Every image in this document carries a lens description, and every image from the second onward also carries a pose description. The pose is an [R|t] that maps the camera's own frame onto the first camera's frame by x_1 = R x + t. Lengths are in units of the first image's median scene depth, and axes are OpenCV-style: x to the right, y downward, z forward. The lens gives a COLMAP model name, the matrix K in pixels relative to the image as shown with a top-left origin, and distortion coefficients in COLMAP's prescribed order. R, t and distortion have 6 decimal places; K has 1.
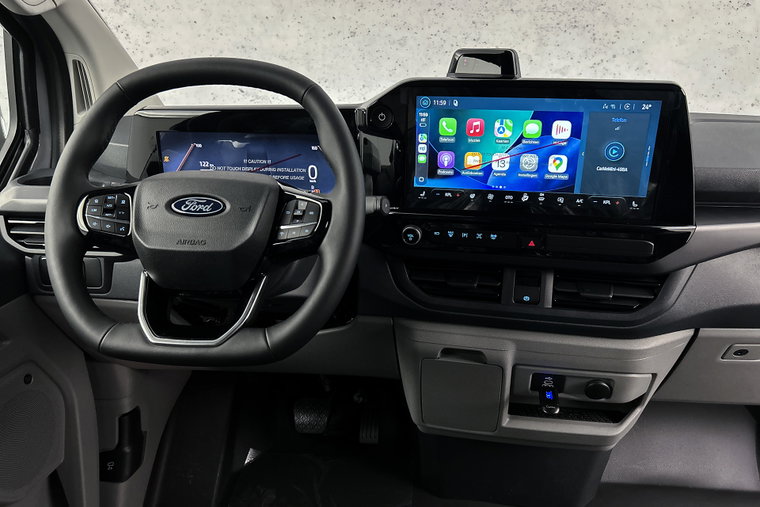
lens RADIAL K [[562.2, 0, 382.6], [0, 562.2, 254.5], [0, 0, 1]] dist [0.039349, -0.054867]
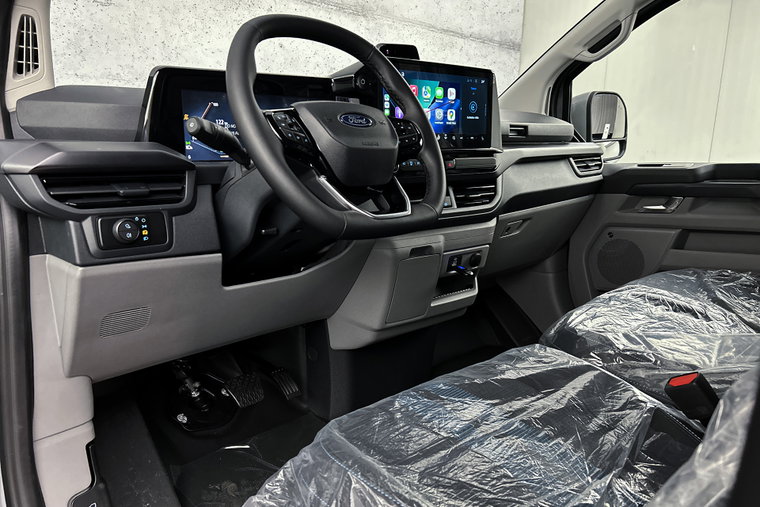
lens RADIAL K [[562.2, 0, 363.3], [0, 562.2, 257.0], [0, 0, 1]] dist [0.039349, -0.054867]
pose [[0.660327, -0.154675, 0.734877, -1.095339], [0.253835, 0.966935, -0.024568, 0.207694], [-0.706778, 0.202760, 0.677756, 0.152392]]
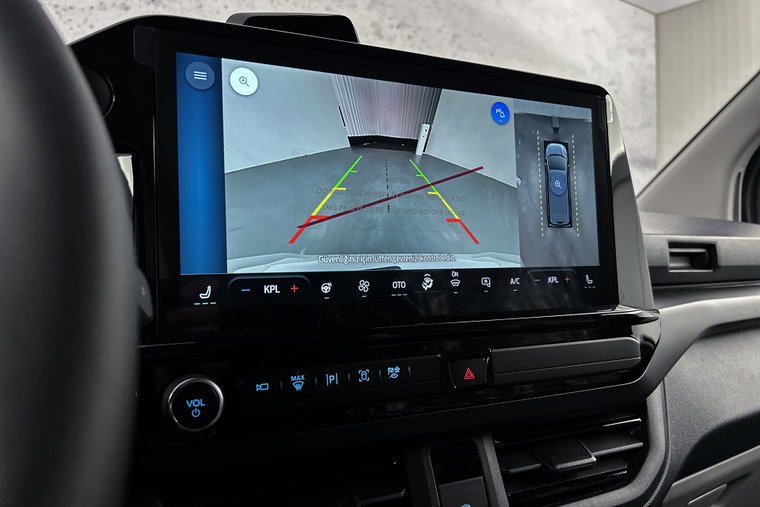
lens RADIAL K [[562.2, 0, 368.2], [0, 562.2, 268.4], [0, 0, 1]] dist [0.039349, -0.054867]
pose [[0.805109, -0.014798, 0.592943, -0.070801], [0.229413, 0.929652, -0.288300, 0.013977], [-0.546964, 0.368142, 0.751866, 0.667224]]
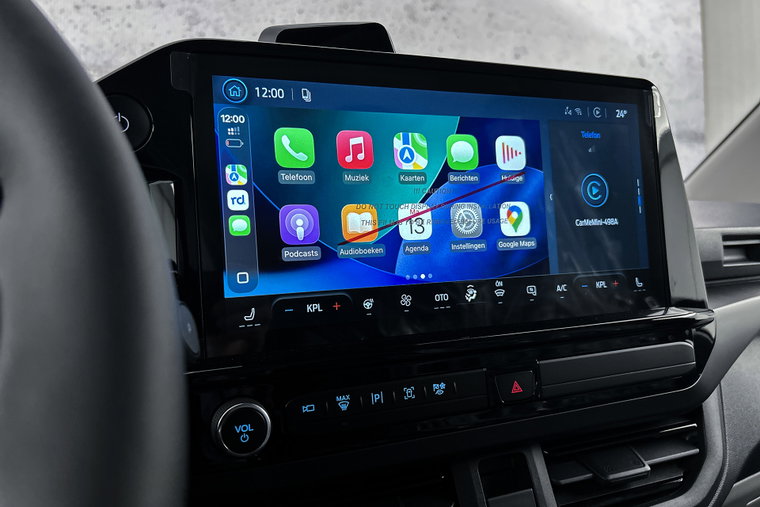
lens RADIAL K [[562.2, 0, 374.3], [0, 562.2, 266.1], [0, 0, 1]] dist [0.039349, -0.054867]
pose [[0.838305, -0.051026, 0.542808, -0.068902], [0.238767, 0.929417, -0.281379, -0.009578], [-0.490137, 0.365486, 0.791319, 0.662396]]
